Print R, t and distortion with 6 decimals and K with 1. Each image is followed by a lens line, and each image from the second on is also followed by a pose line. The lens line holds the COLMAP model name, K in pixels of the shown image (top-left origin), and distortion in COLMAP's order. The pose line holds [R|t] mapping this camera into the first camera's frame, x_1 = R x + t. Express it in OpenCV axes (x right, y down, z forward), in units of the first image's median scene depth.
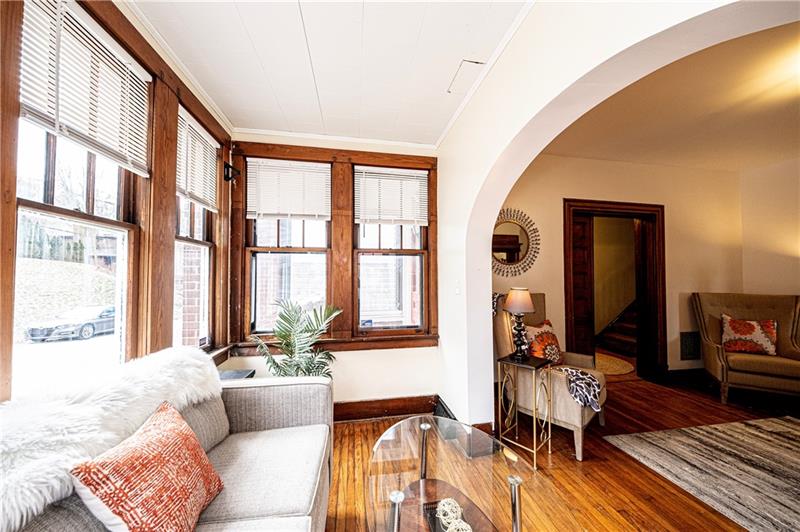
lens RADIAL K [[301.4, 0, 401.2], [0, 301.4, 262.6], [0, 0, 1]] dist [0.014013, -0.000639]
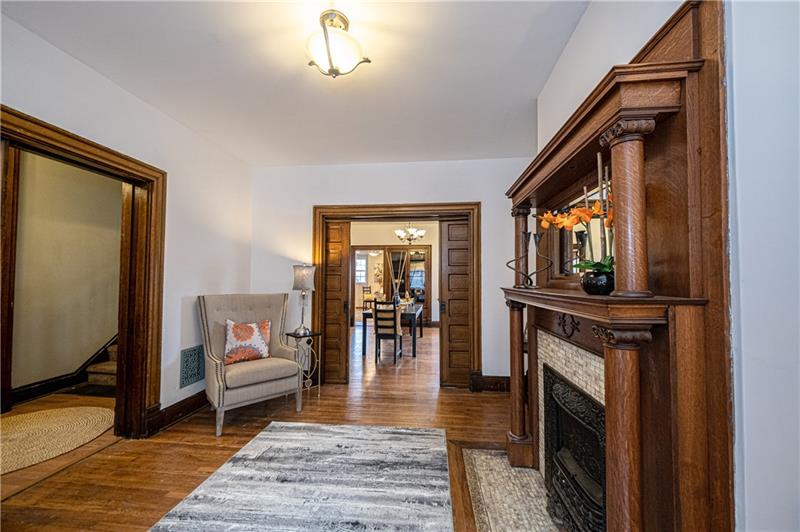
lens RADIAL K [[308.6, 0, 404.2], [0, 308.6, 267.3], [0, 0, 1]] dist [0.000869, 0.000091]
pose [[0.304399, 0.025809, 0.952195, 0.408244], [-0.033209, 0.999313, -0.016469, 0.024793], [-0.951965, -0.026608, 0.305047, 0.298493]]
